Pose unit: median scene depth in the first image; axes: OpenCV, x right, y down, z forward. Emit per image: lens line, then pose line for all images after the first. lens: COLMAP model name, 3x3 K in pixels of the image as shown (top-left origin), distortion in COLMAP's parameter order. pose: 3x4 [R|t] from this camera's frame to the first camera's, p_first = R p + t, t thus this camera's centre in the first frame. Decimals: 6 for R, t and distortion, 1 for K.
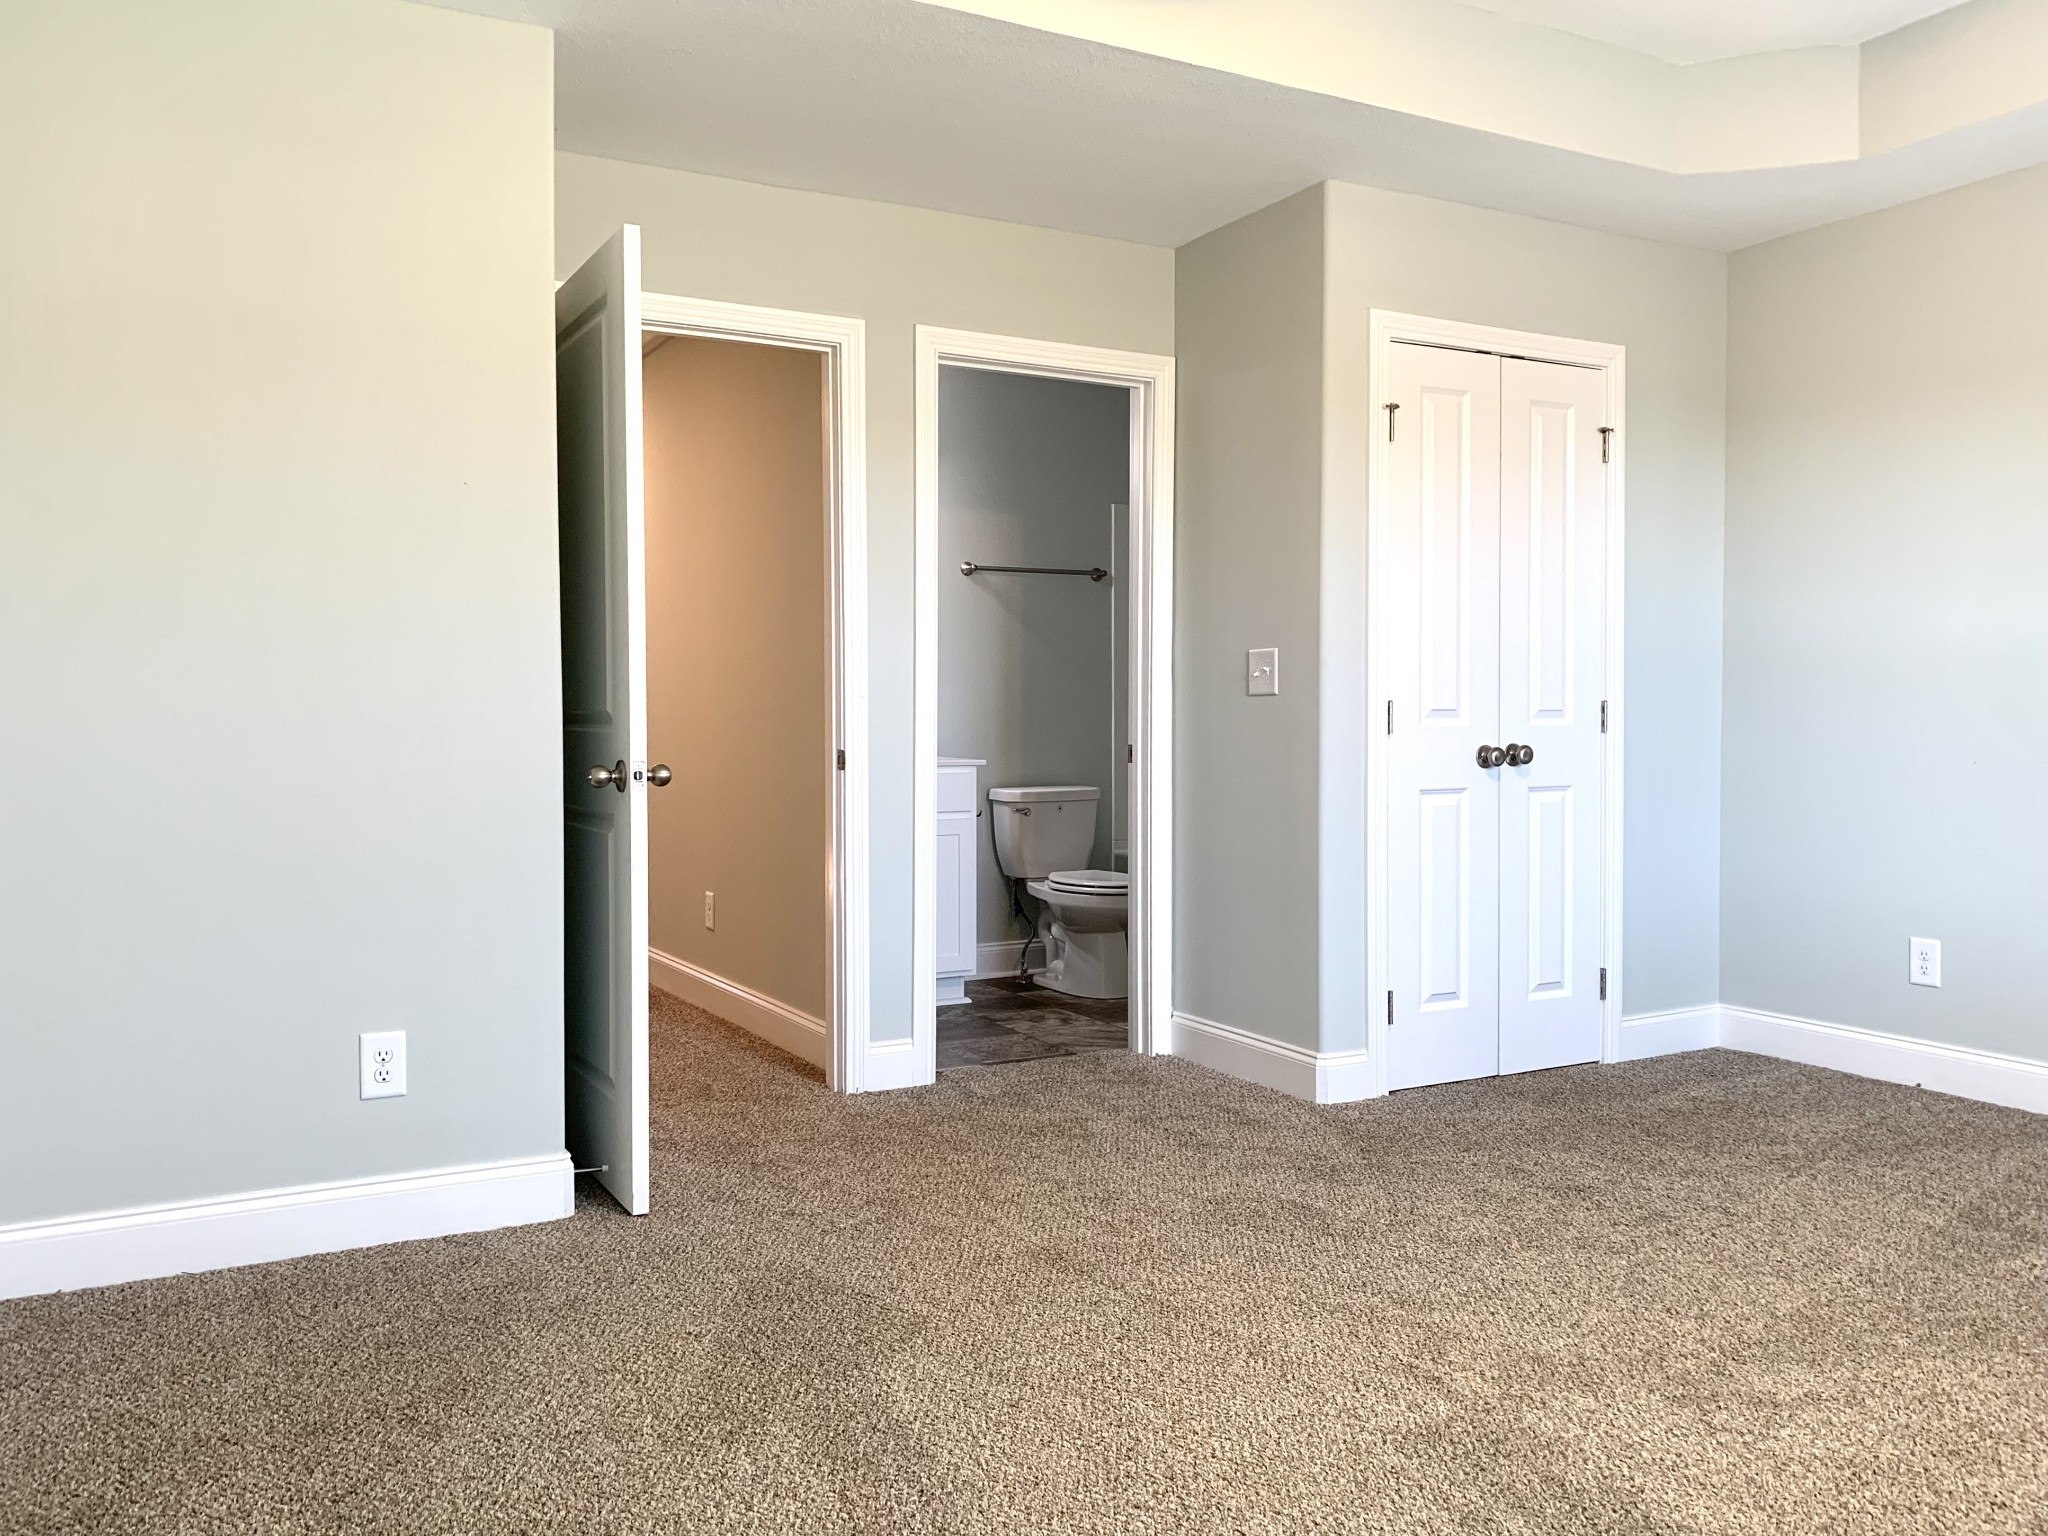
lens RADIAL K [[1612.2, 0, 1024.0], [0, 1612.2, 768.0], [0, 0, 1]] dist [0.010752, 0.004961]
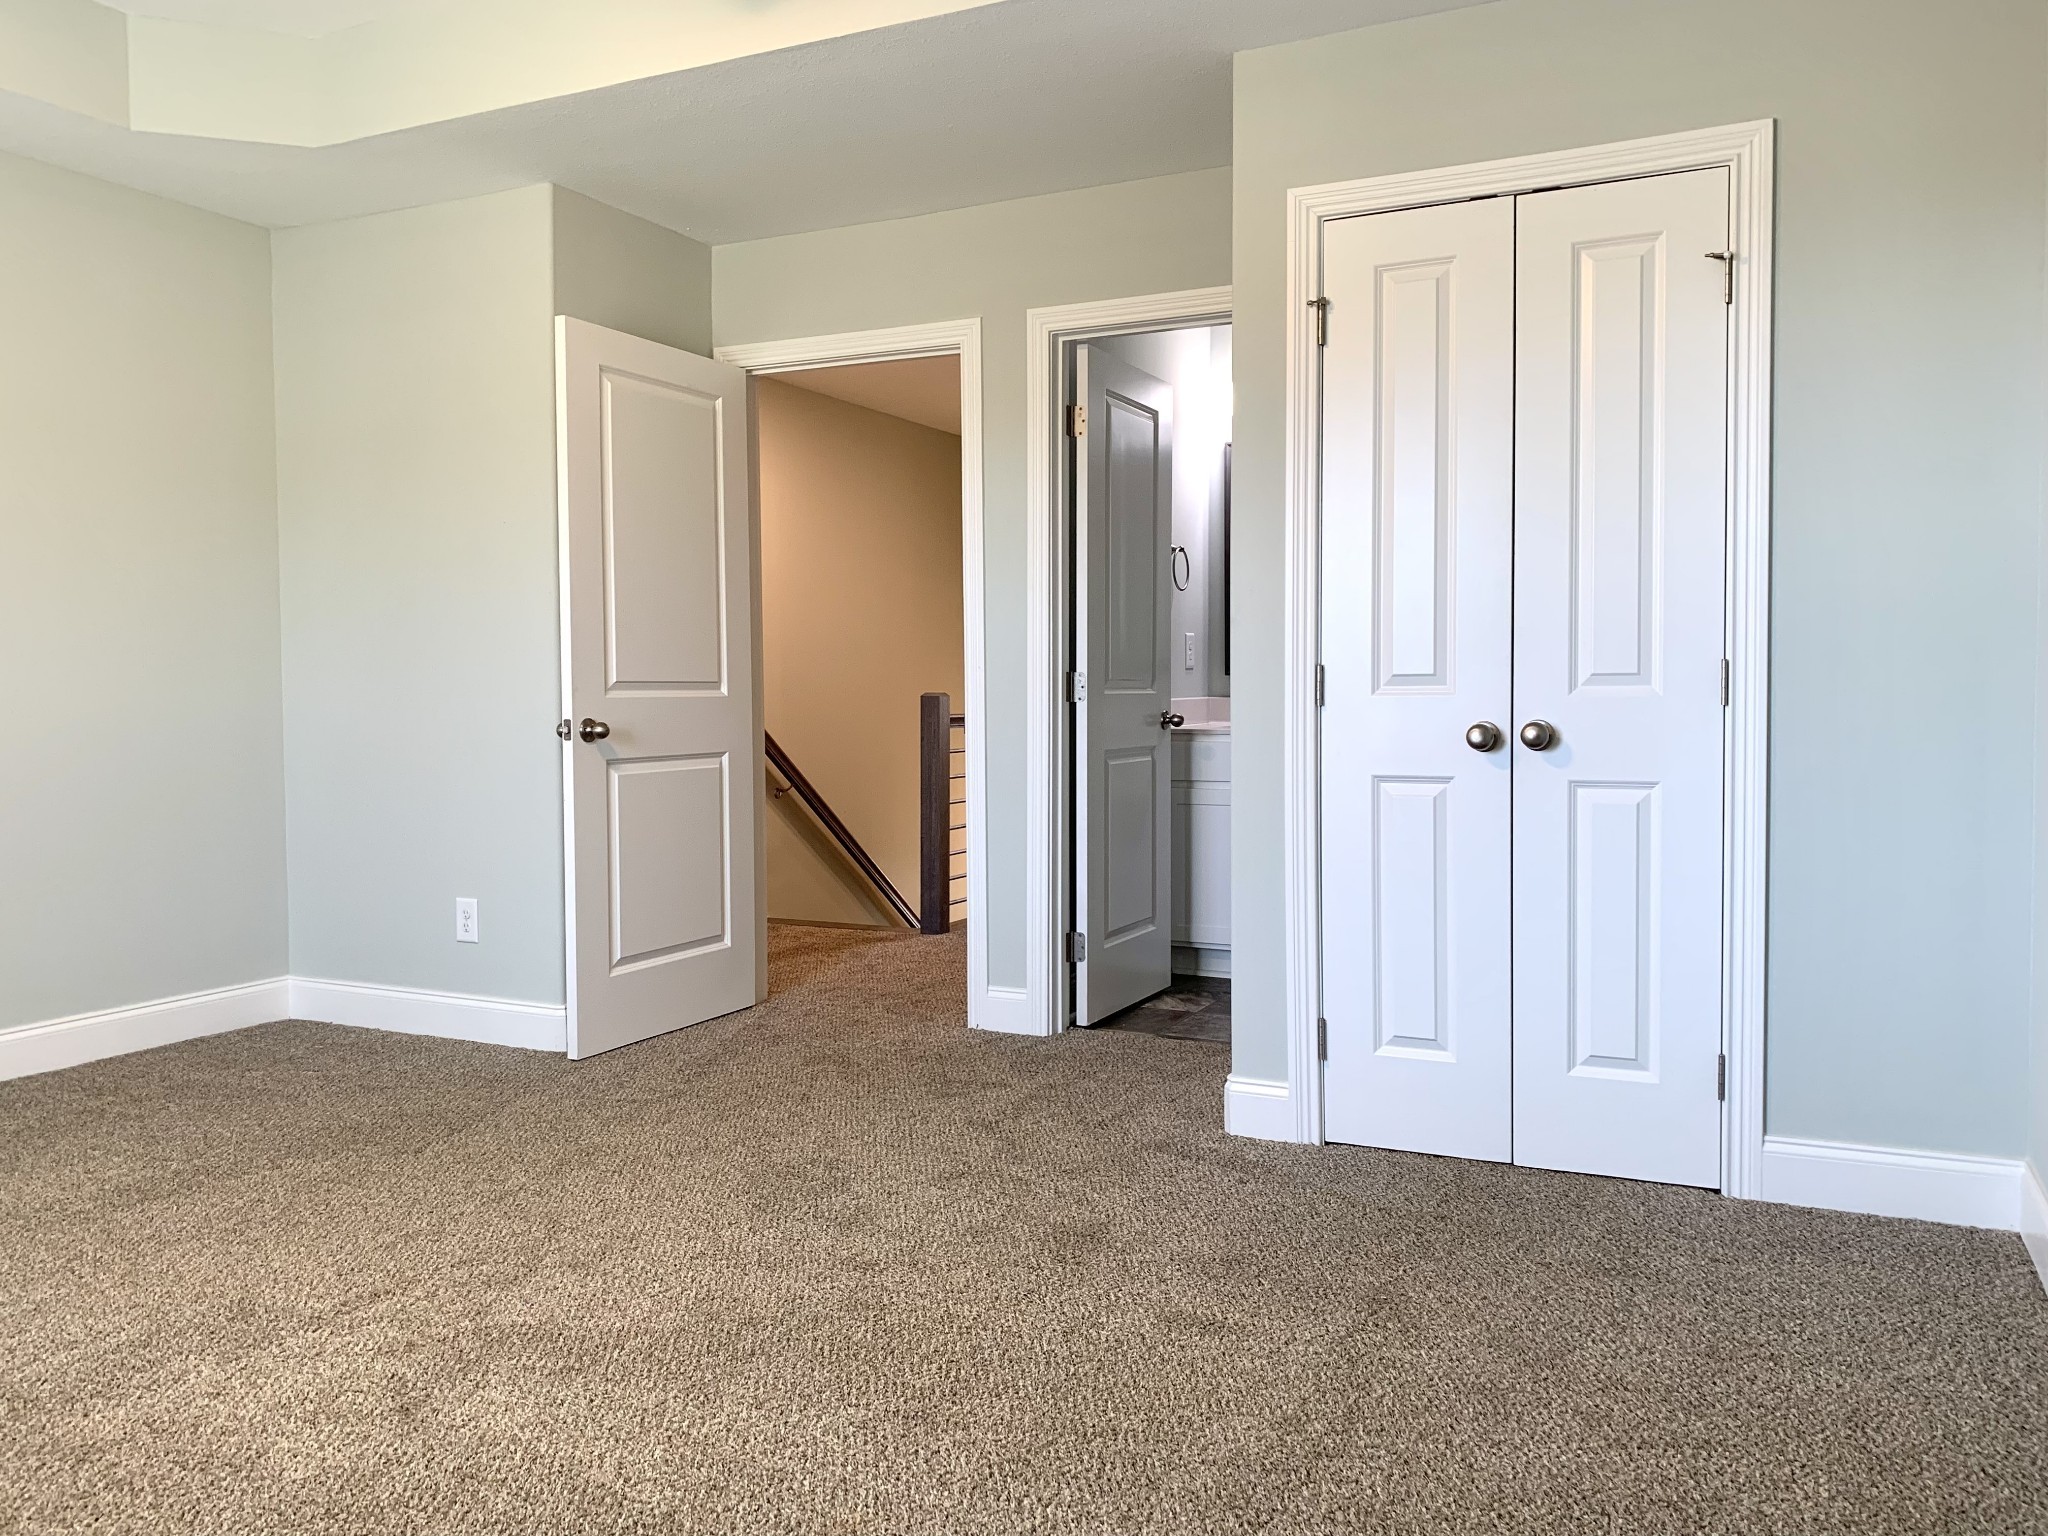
lens RADIAL K [[1568.8, 0, 1024.0], [0, 1568.8, 768.0], [0, 0, 1]] dist [-0.005640, -0.001422]
pose [[0.572858, 0.040959, -0.818631, 0.788156], [-0.018401, 0.999142, 0.037113, -0.016267], [0.819448, -0.006197, 0.573120, 0.420634]]
